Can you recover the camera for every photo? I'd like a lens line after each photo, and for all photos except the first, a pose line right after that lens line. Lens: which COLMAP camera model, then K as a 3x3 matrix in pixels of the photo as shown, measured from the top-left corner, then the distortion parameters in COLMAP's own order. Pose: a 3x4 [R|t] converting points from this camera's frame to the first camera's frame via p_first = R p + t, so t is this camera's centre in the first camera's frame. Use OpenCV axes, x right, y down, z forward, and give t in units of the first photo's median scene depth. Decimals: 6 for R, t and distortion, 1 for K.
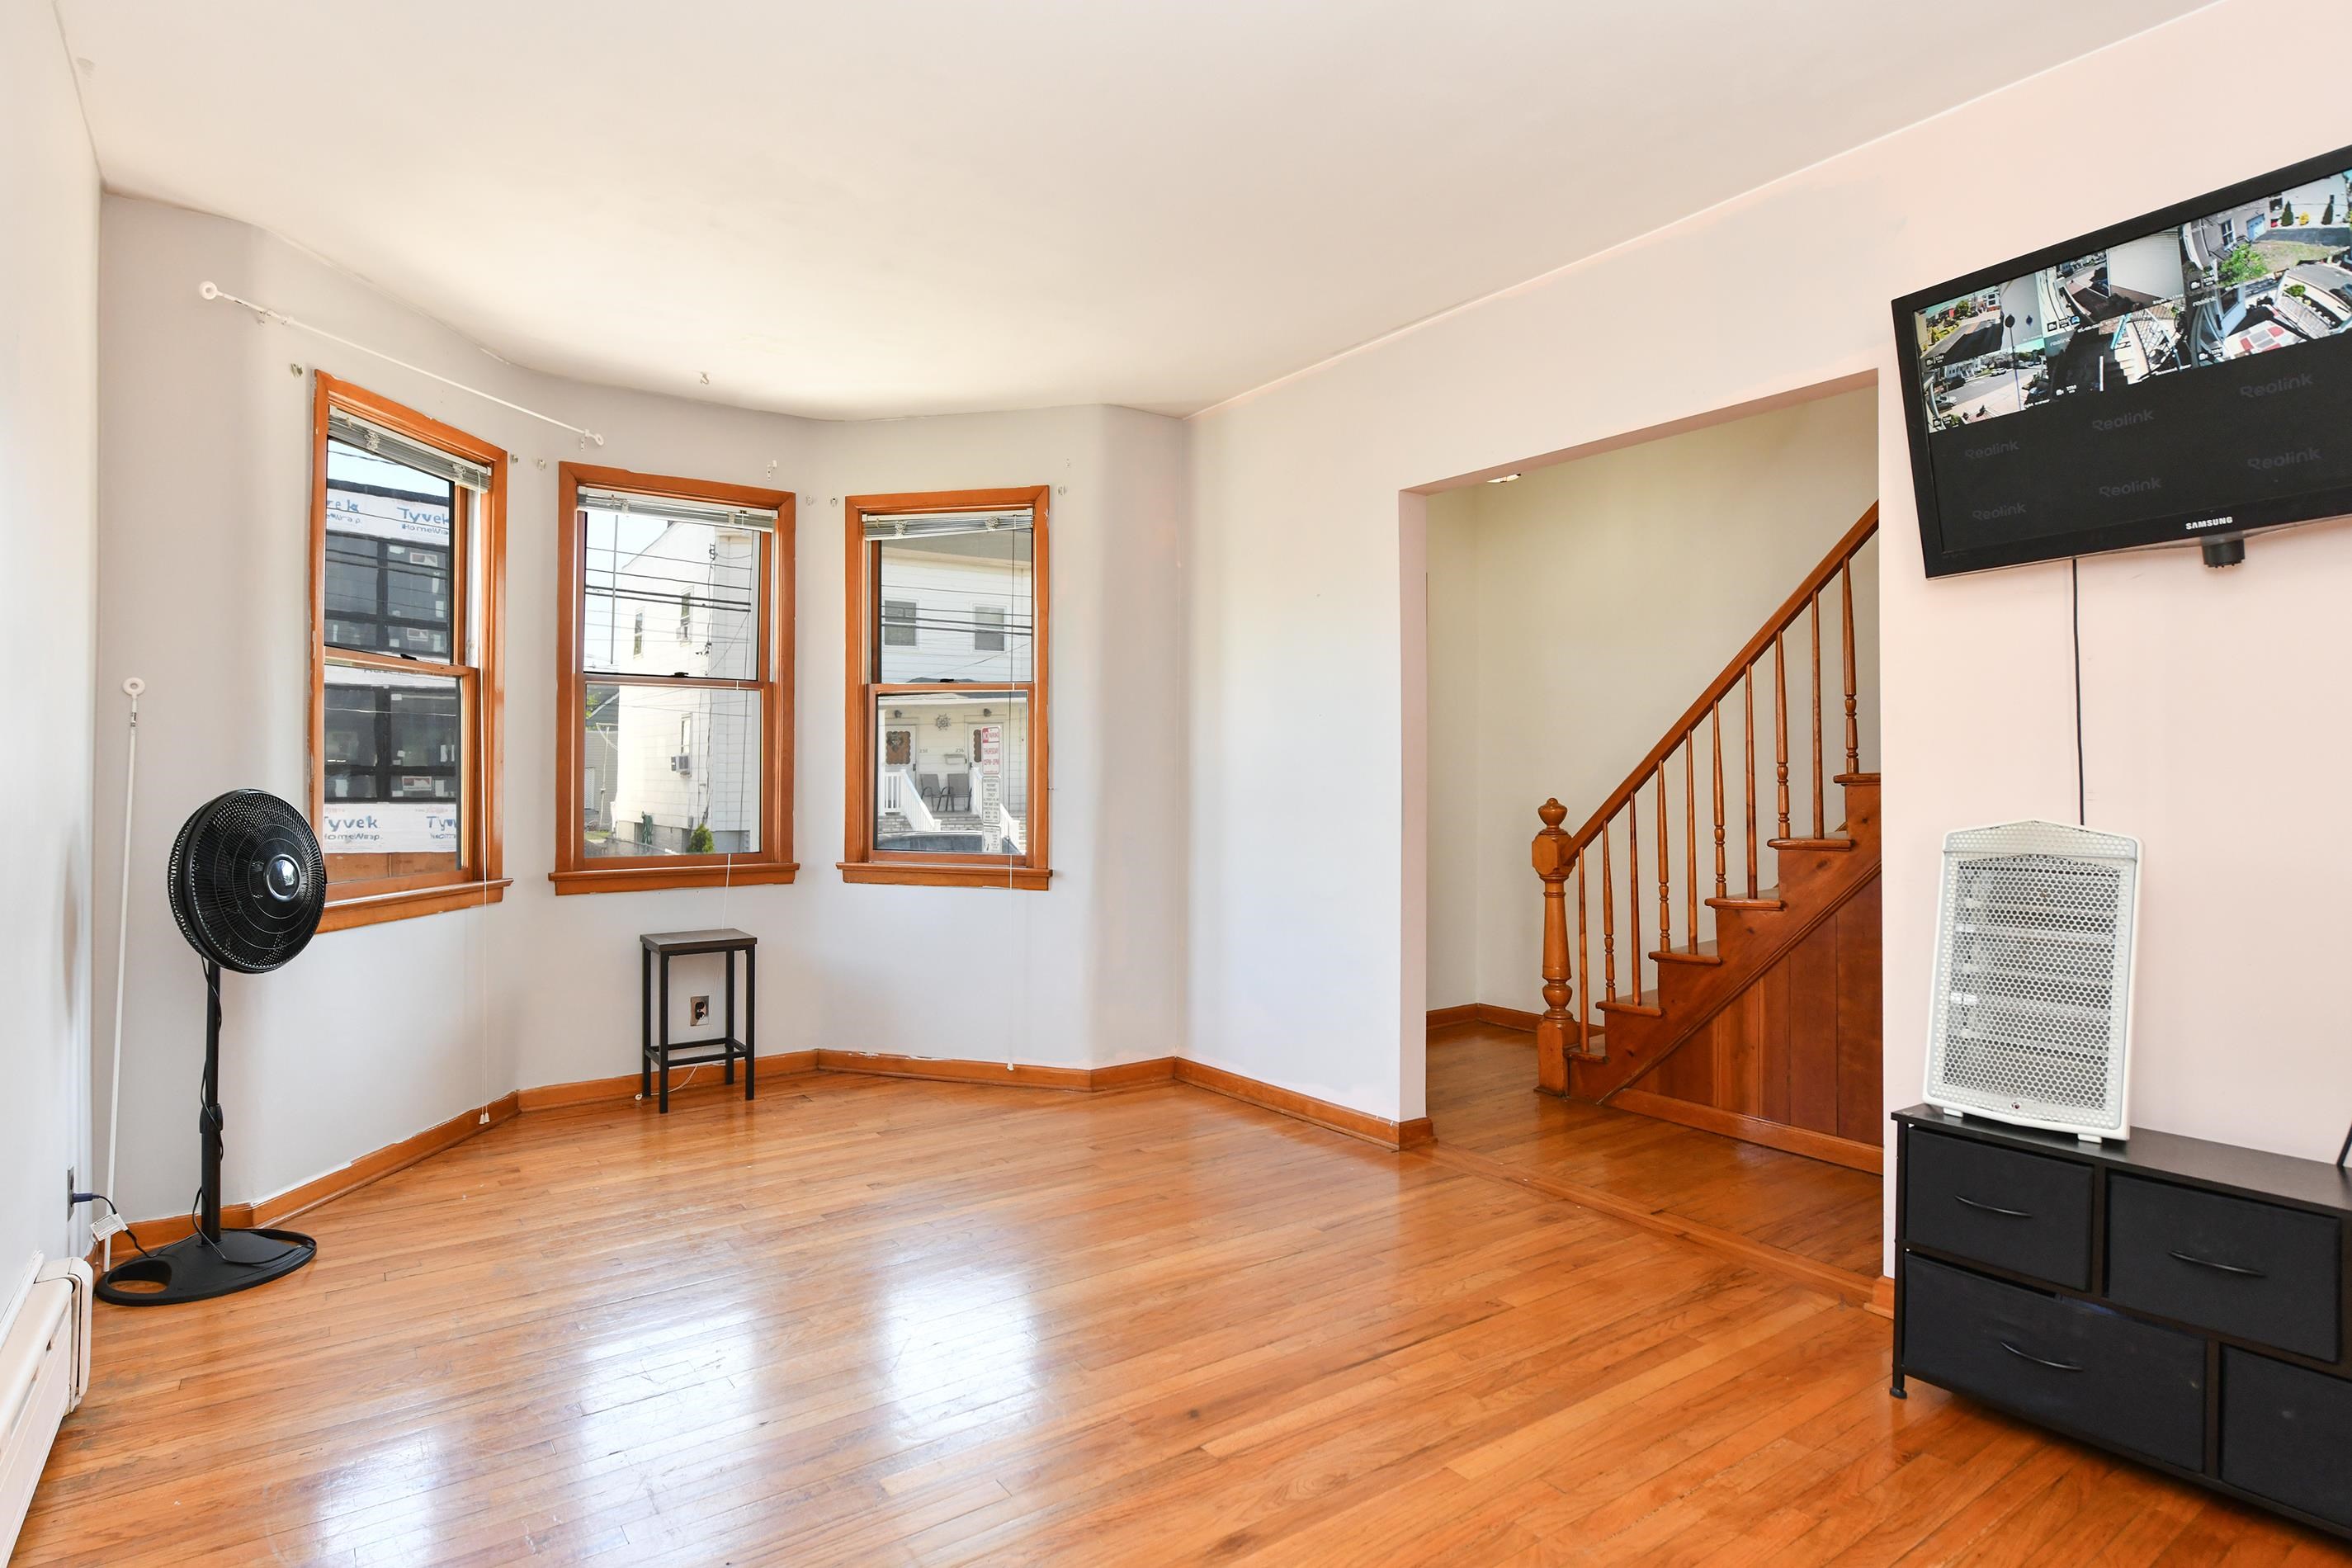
lens RADIAL K [[1222.2, 0, 1179.9], [0, 1222.2, 777.9], [0, 0, 1]] dist [-0.001862, -0.002068]
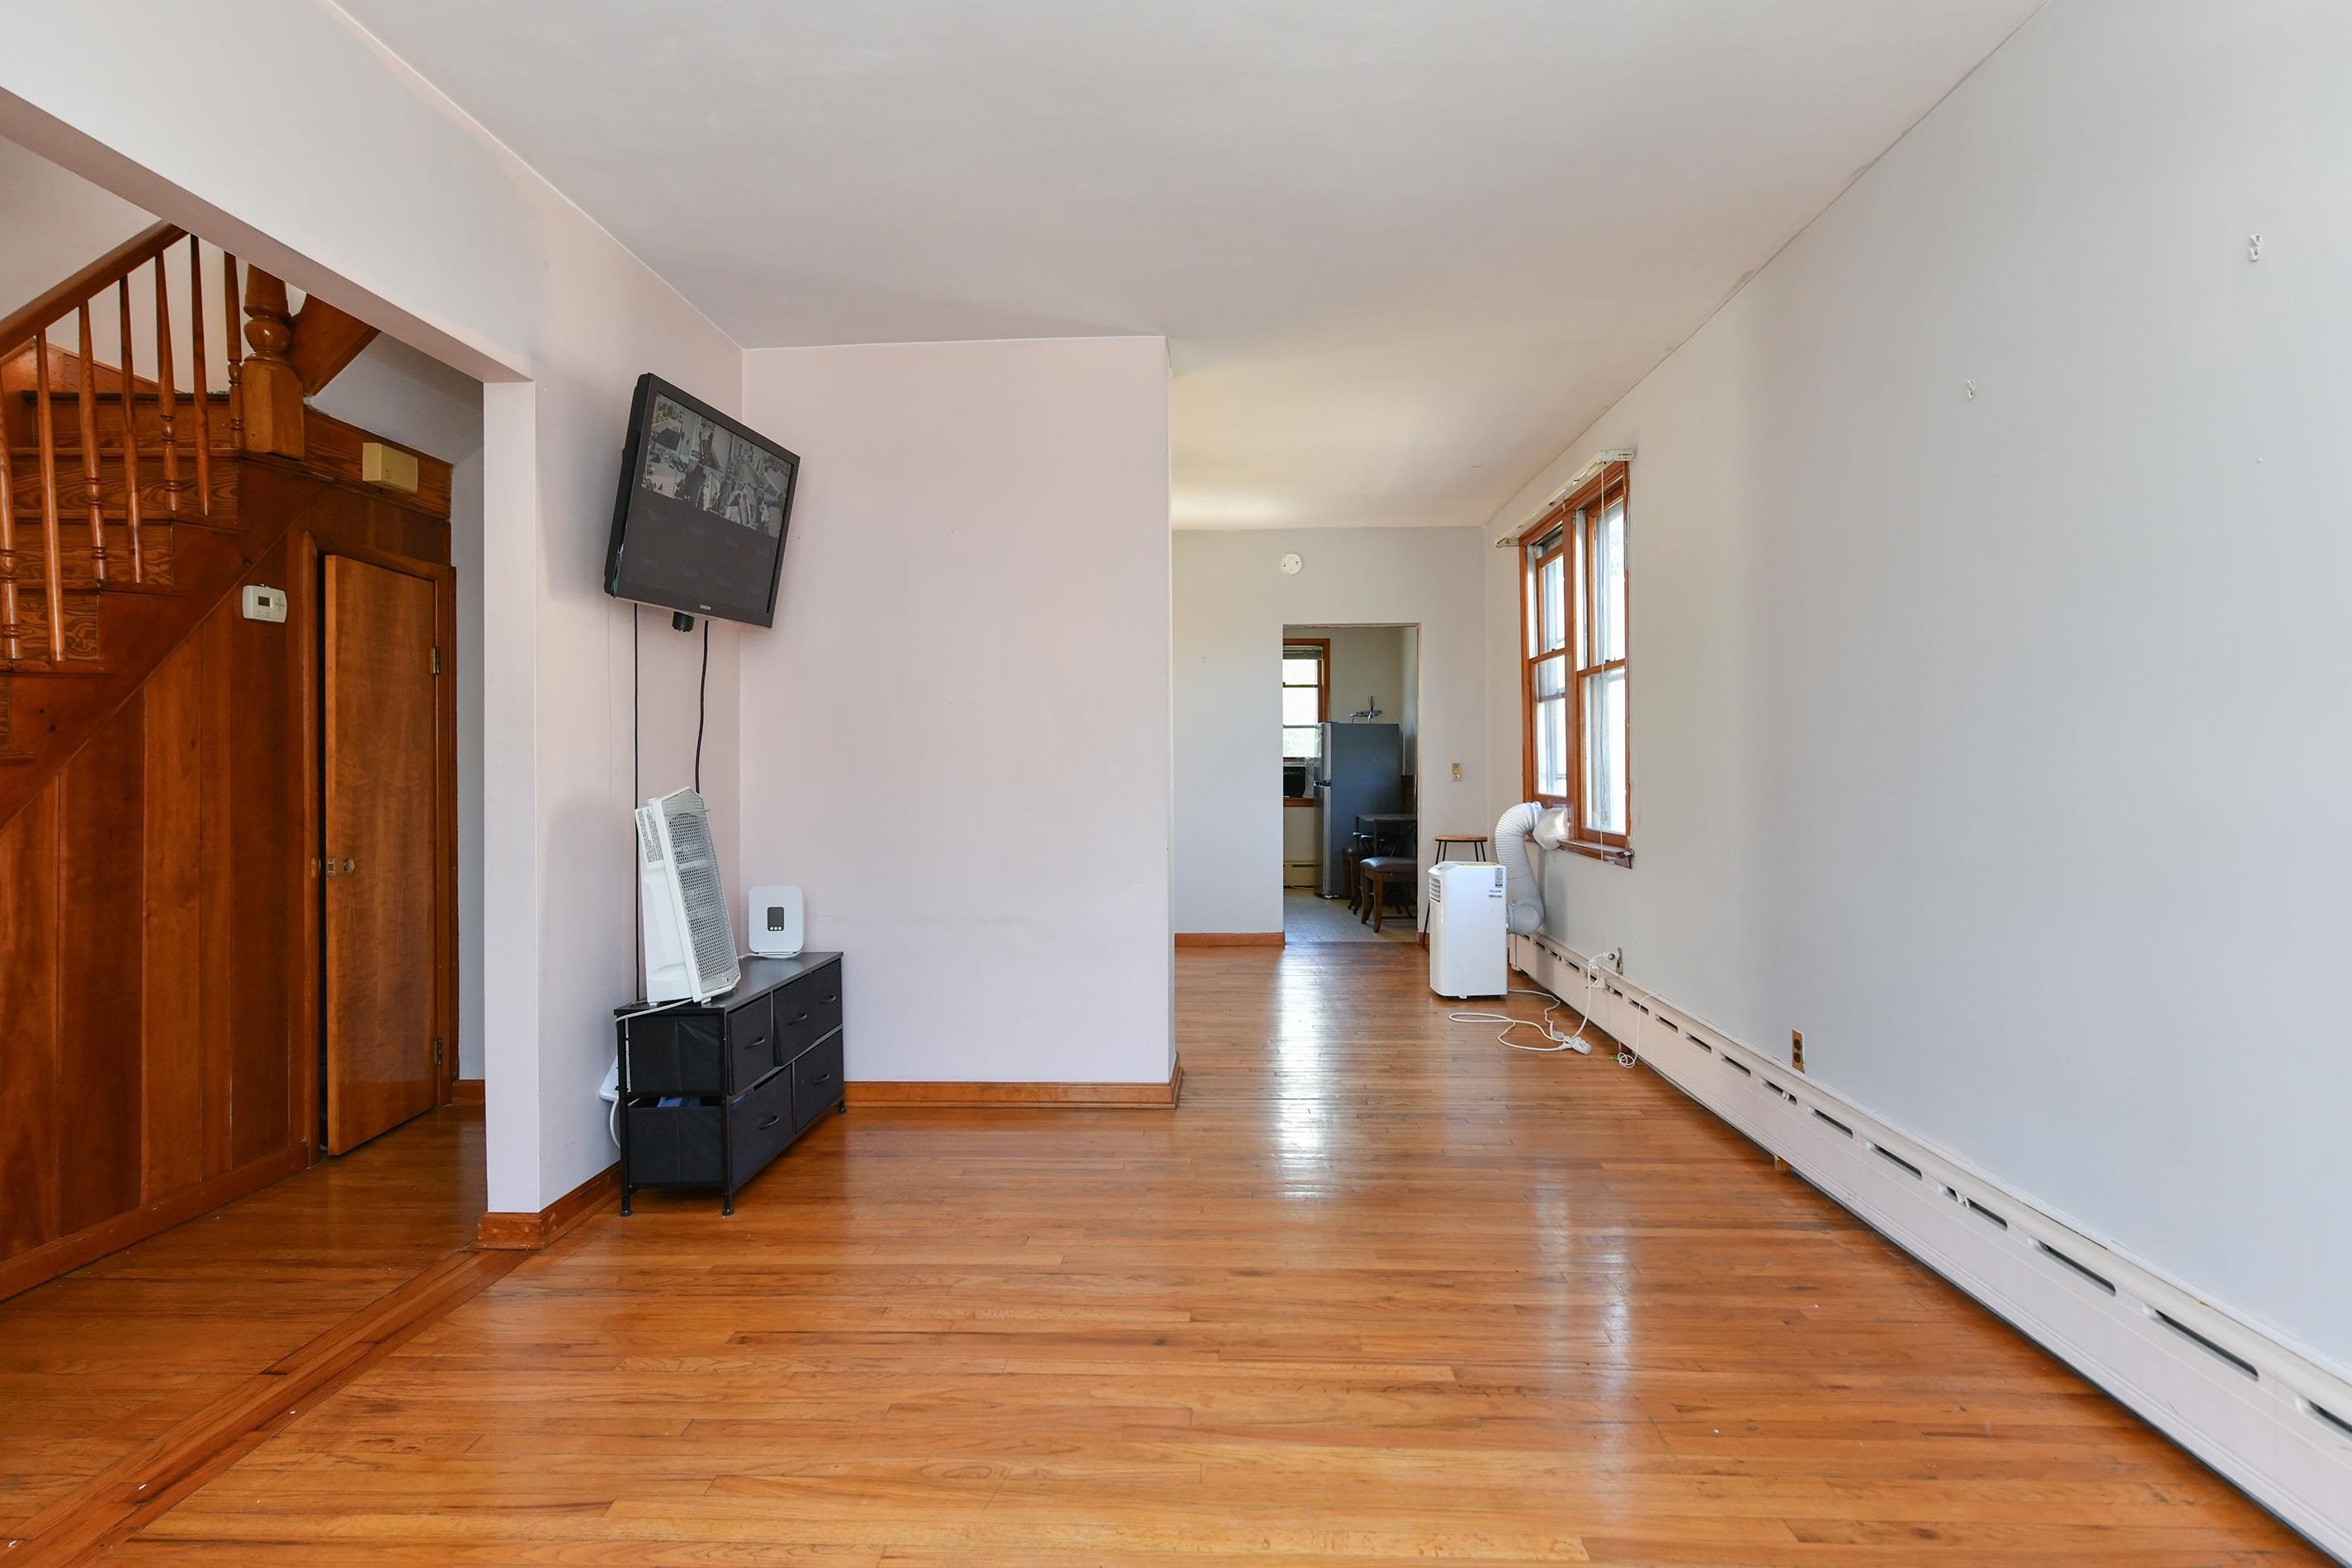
lens RADIAL K [[1222.2, 0, 1181.2], [0, 1222.2, 777.2], [0, 0, 1]] dist [-0.001862, -0.002068]
pose [[-0.785662, -0.001905, 0.618653, -0.382653], [0.003897, 0.999960, 0.008028, 0.010090], [-0.618644, 0.008718, -0.785623, 1.052385]]
